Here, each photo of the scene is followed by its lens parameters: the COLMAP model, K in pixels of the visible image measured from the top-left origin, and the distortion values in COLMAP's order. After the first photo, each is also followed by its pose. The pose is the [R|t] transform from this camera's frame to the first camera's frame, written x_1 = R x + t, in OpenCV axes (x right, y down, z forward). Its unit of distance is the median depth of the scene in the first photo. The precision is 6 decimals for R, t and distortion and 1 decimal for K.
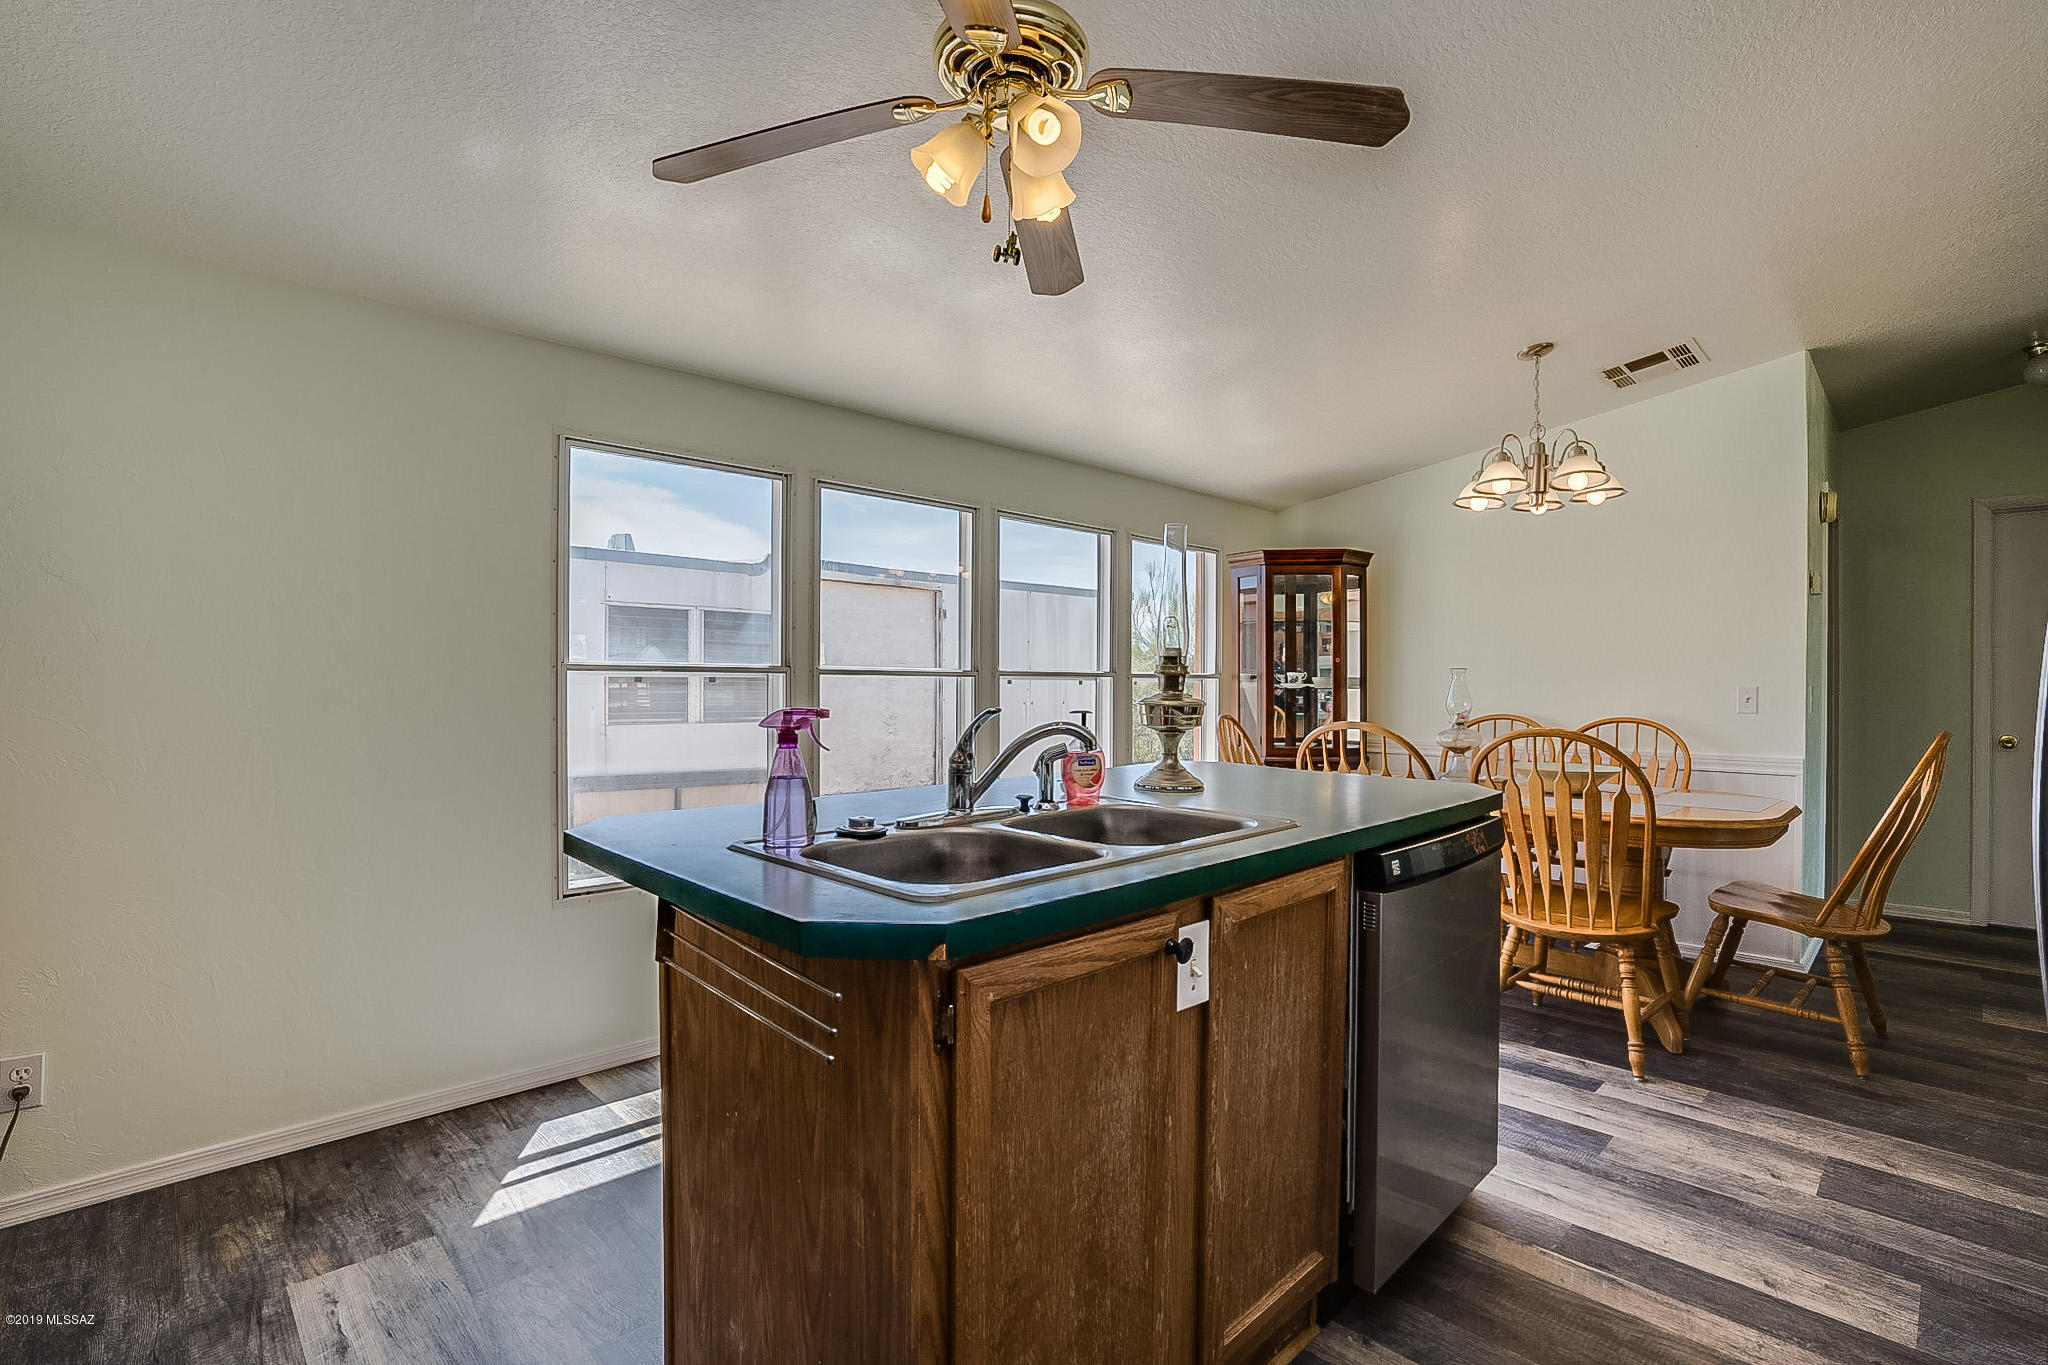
lens RADIAL K [[954.5, 0, 1021.4], [0, 954.5, 684.9], [0, 0, 1]] dist [-0.046223, 0.011718]
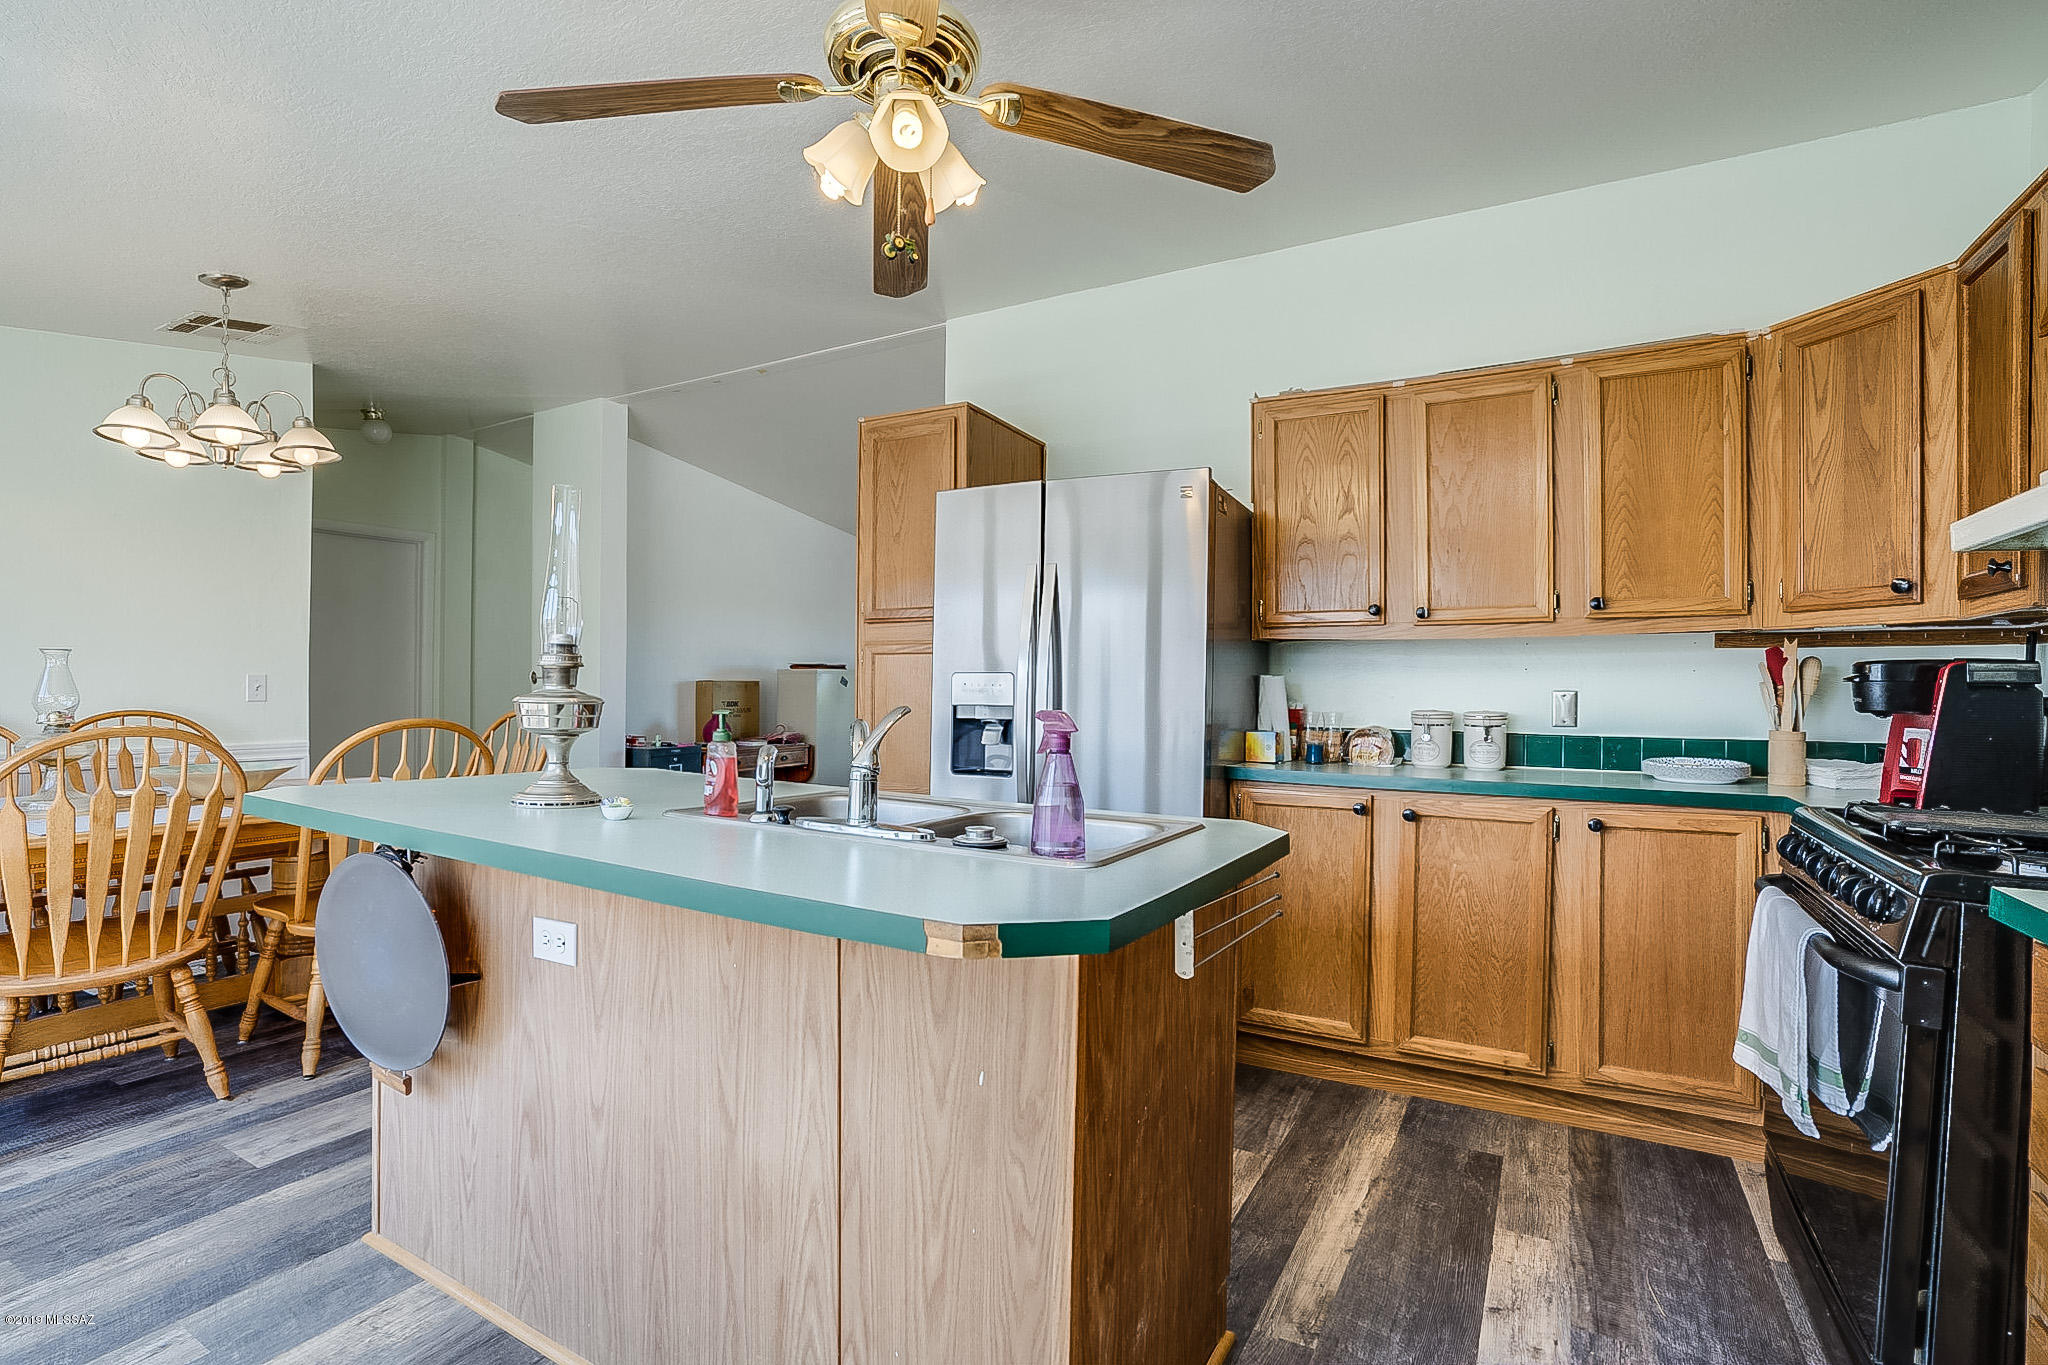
lens RADIAL K [[954.5, 0, 1025.3], [0, 954.5, 686.3], [0, 0, 1]] dist [-0.046223, 0.011718]
pose [[-0.280666, -0.010160, 0.959752, -0.745890], [-0.010541, 0.999916, 0.007503, -0.003674], [-0.959748, -0.008011, -0.280750, 0.864011]]
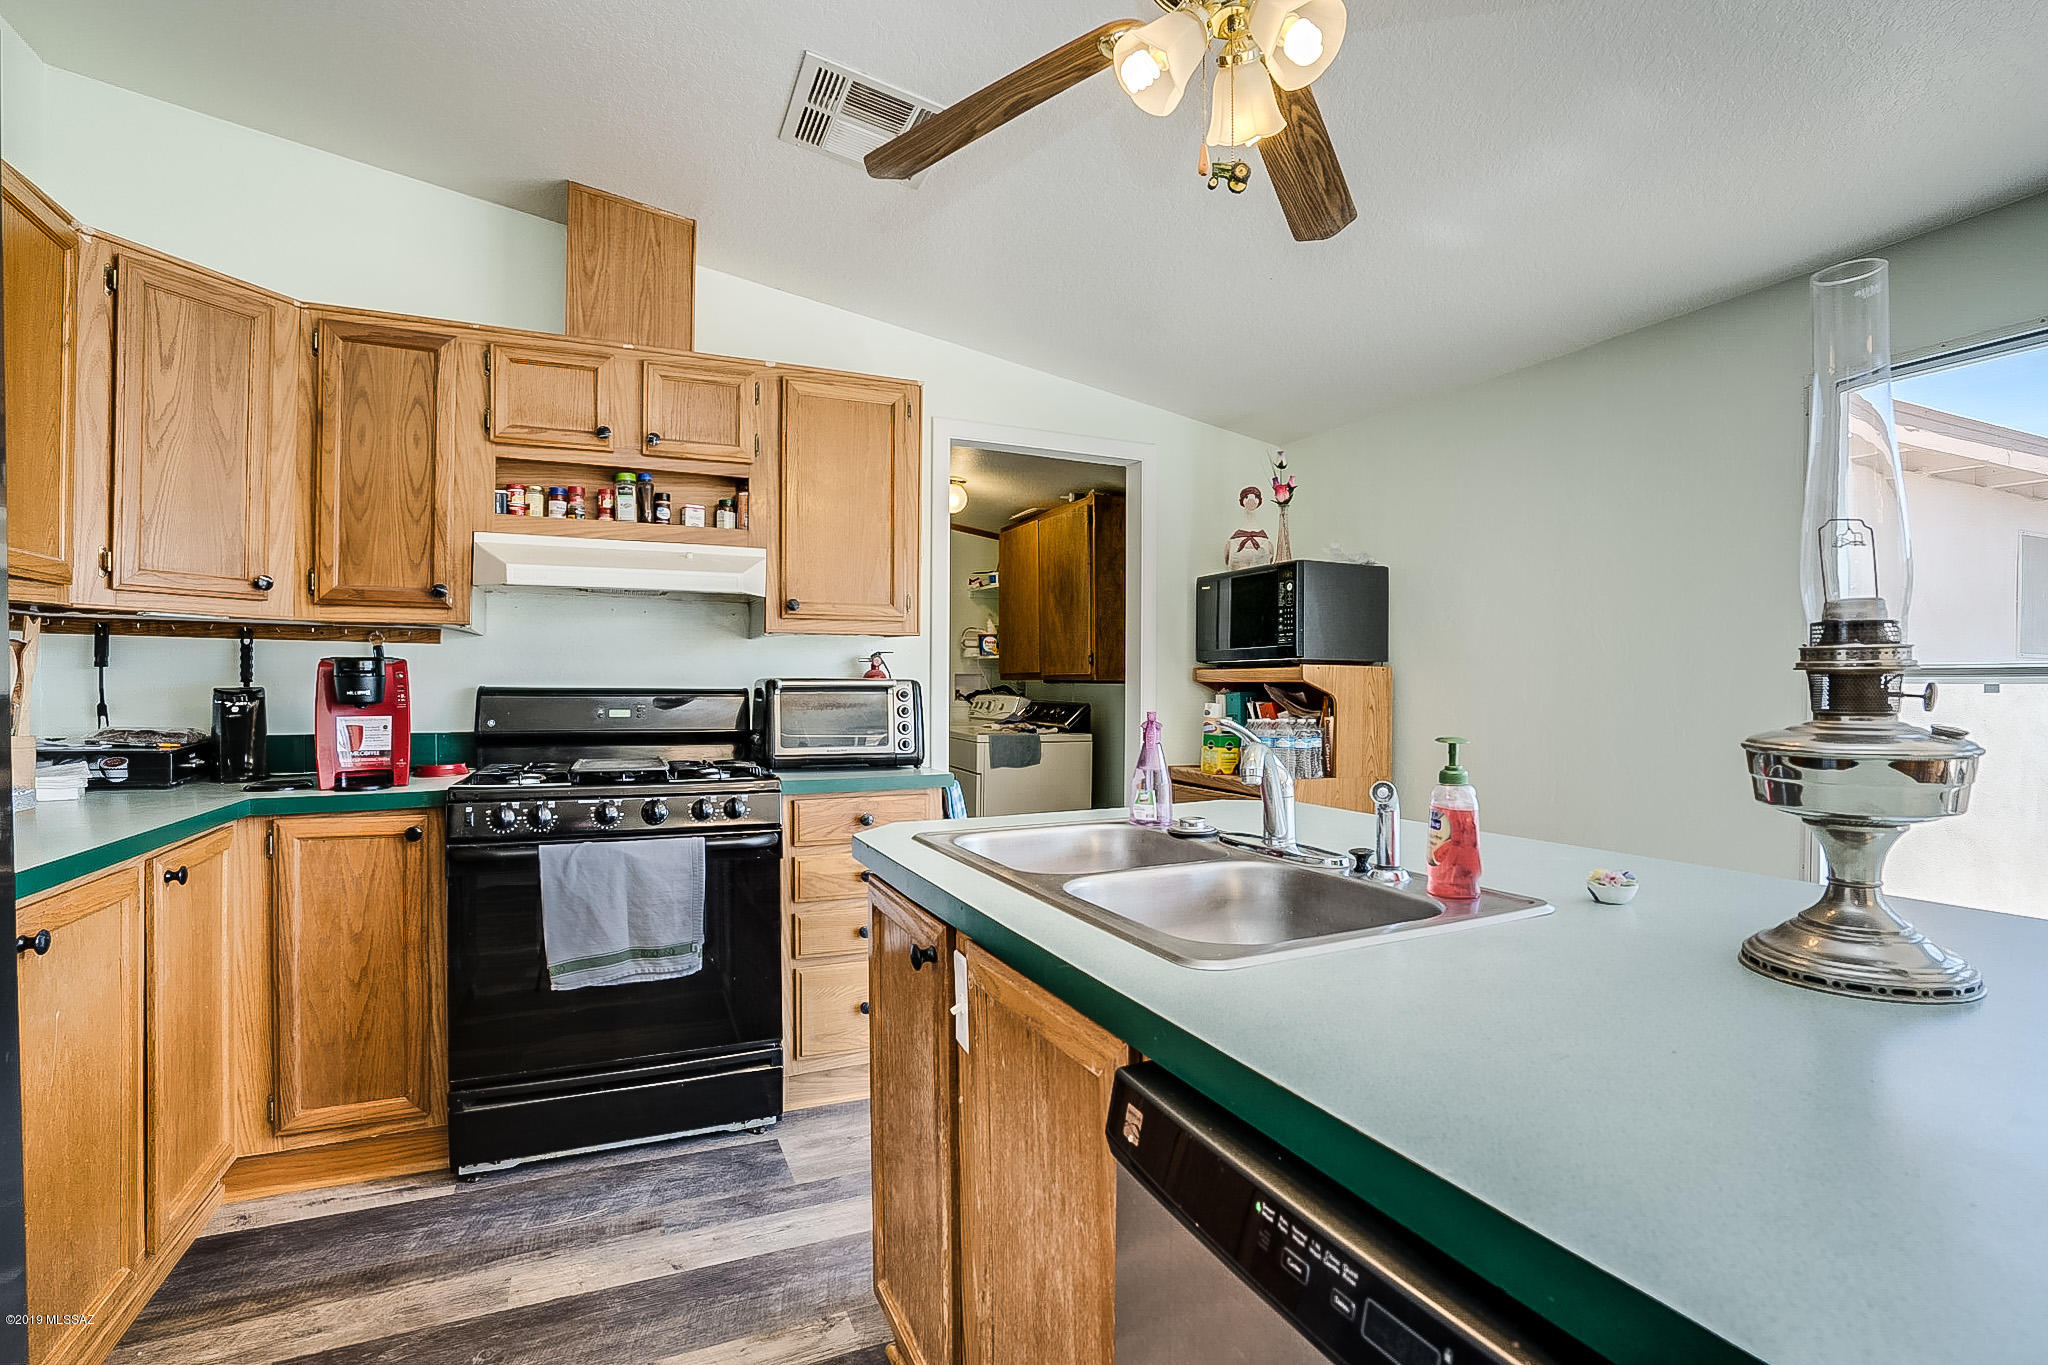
lens RADIAL K [[957.5, 0, 1029.9], [0, 957.5, 690.4], [0, 0, 1]] dist [-0.038831, 0.004012]
pose [[-0.342230, 0.001835, -0.939615, 0.615919], [-0.006070, 0.999973, 0.004164, -0.003344], [0.939597, 0.007128, -0.342209, 0.845673]]
